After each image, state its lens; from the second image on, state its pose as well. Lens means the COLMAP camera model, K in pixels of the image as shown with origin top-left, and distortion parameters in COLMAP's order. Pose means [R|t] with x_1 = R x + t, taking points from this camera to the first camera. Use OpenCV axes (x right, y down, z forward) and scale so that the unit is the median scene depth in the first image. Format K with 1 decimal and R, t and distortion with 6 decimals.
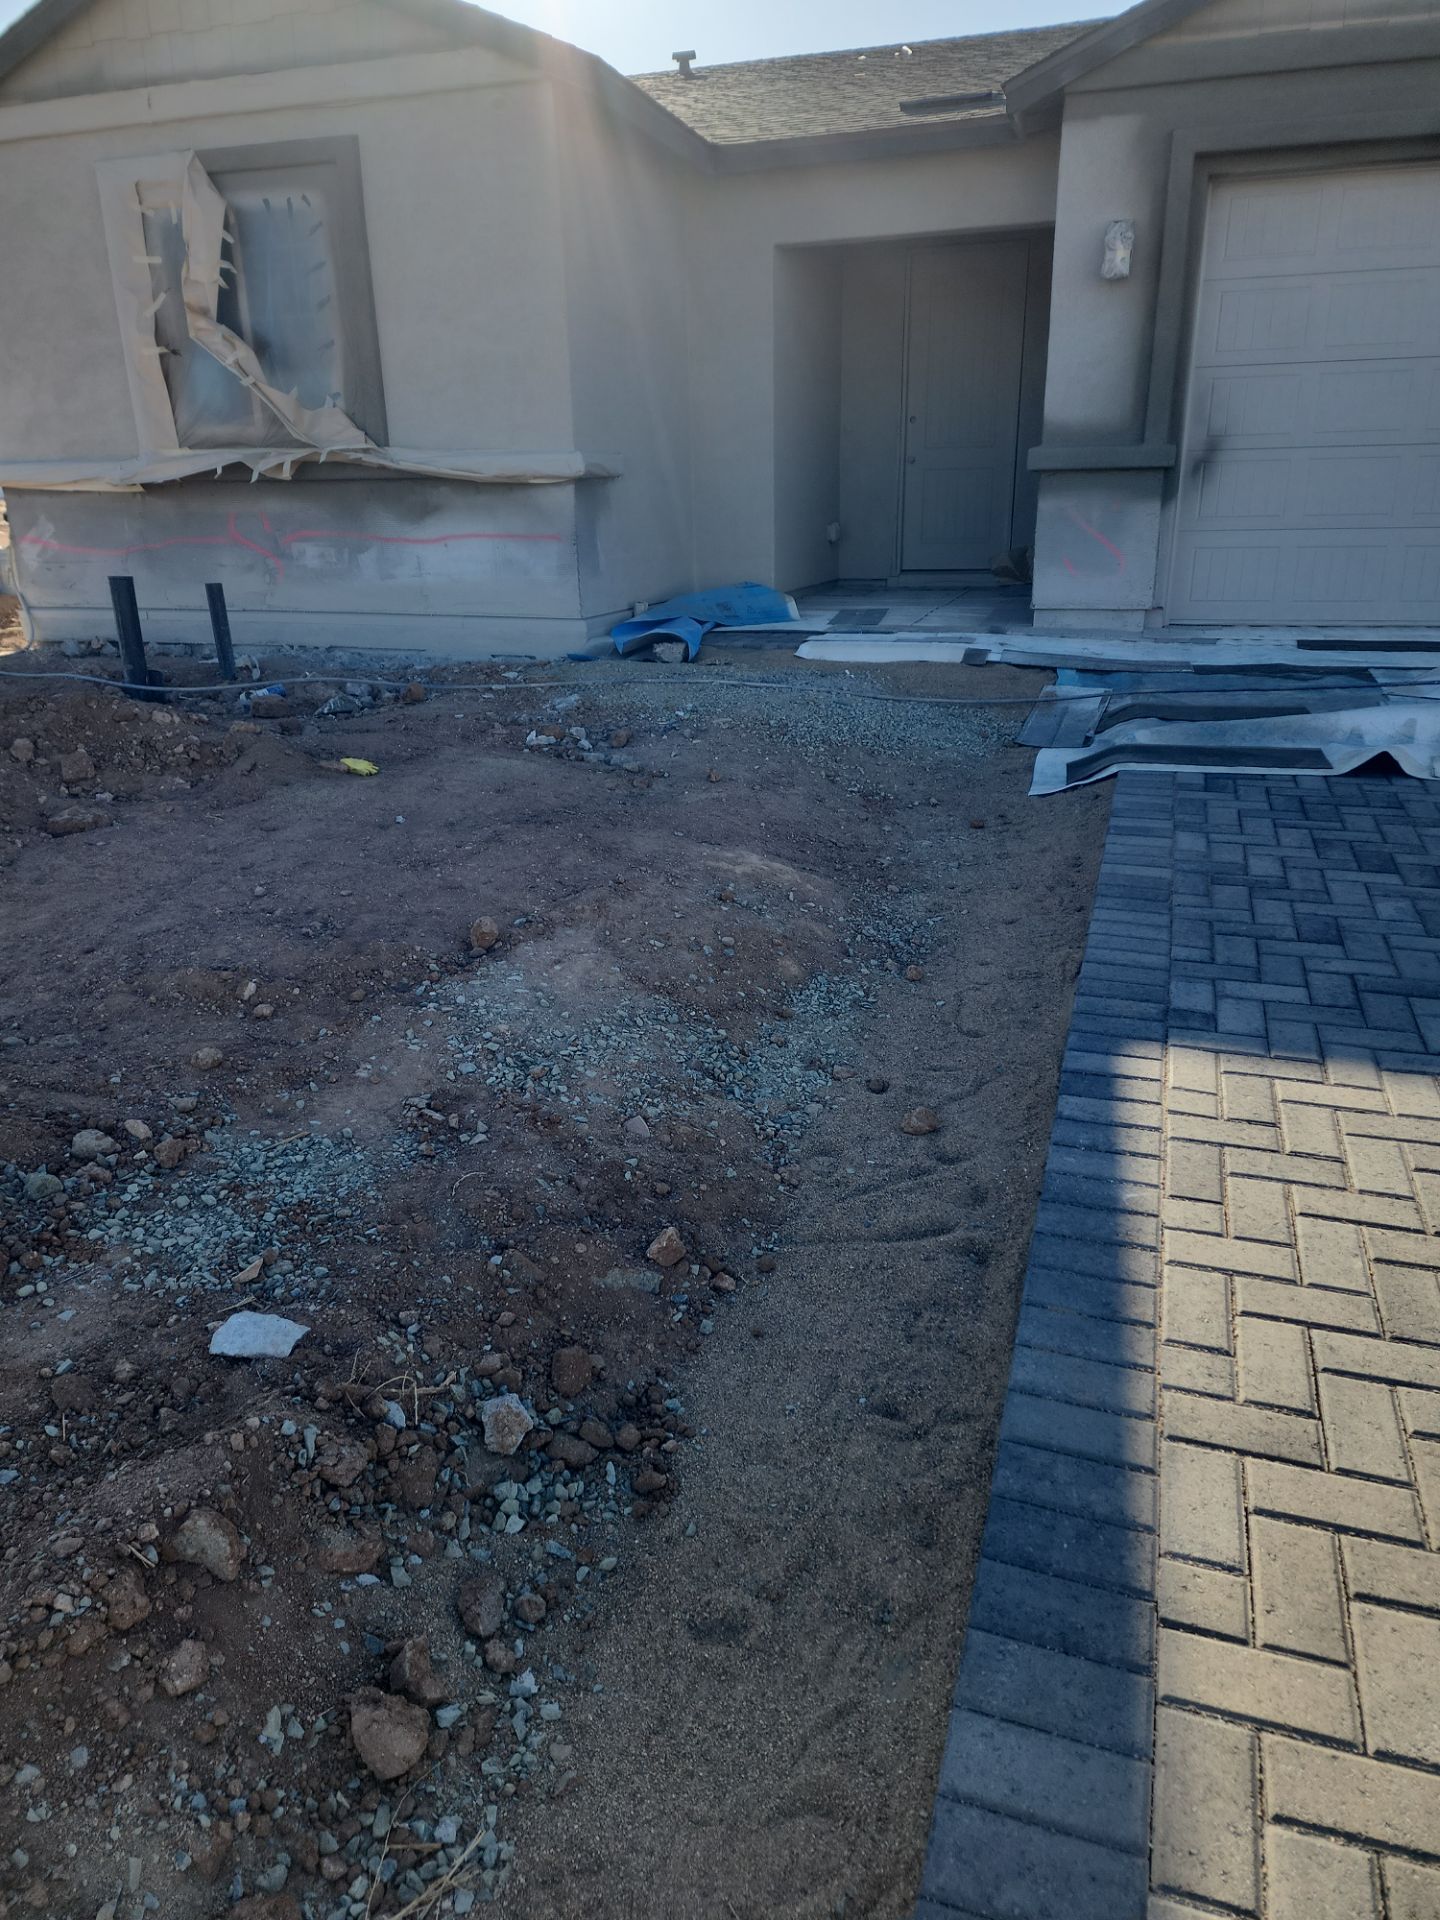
lens RADIAL K [[1310.9, 0, 721.4], [0, 1310.9, 968.0], [0, 0, 1]] dist [0.075580, -0.074932]
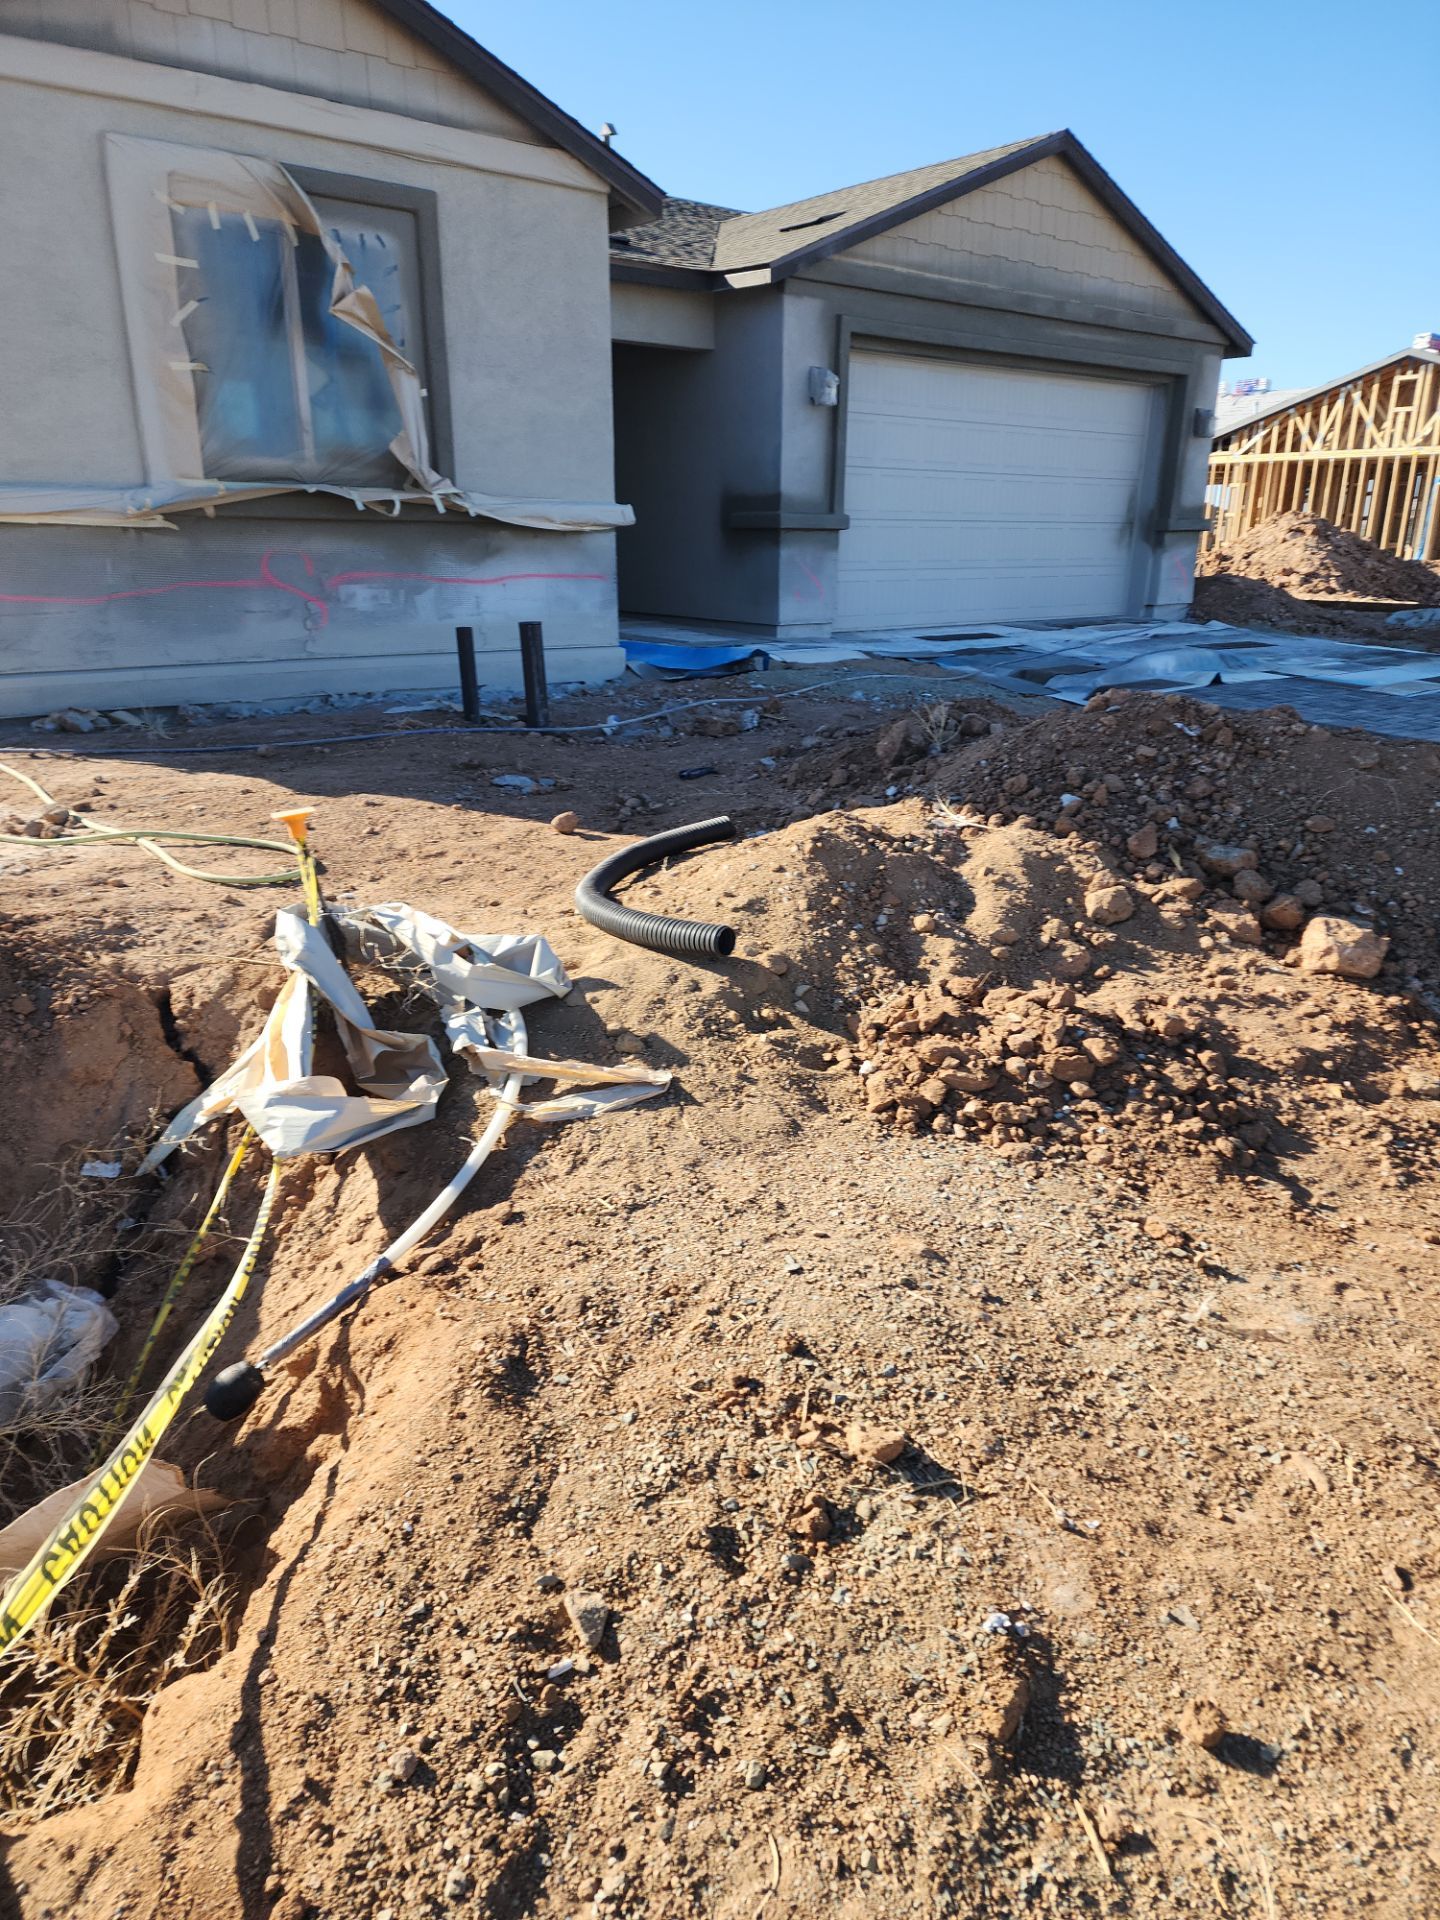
lens RADIAL K [[1310.9, 0, 721.4], [0, 1310.9, 968.0], [0, 0, 1]] dist [0.075580, -0.074932]
pose [[0.548184, -0.241803, 0.800641, -1.048712], [0.268769, 0.957449, 0.105140, -0.091673], [-0.791996, 0.157551, 0.589847, 0.290583]]
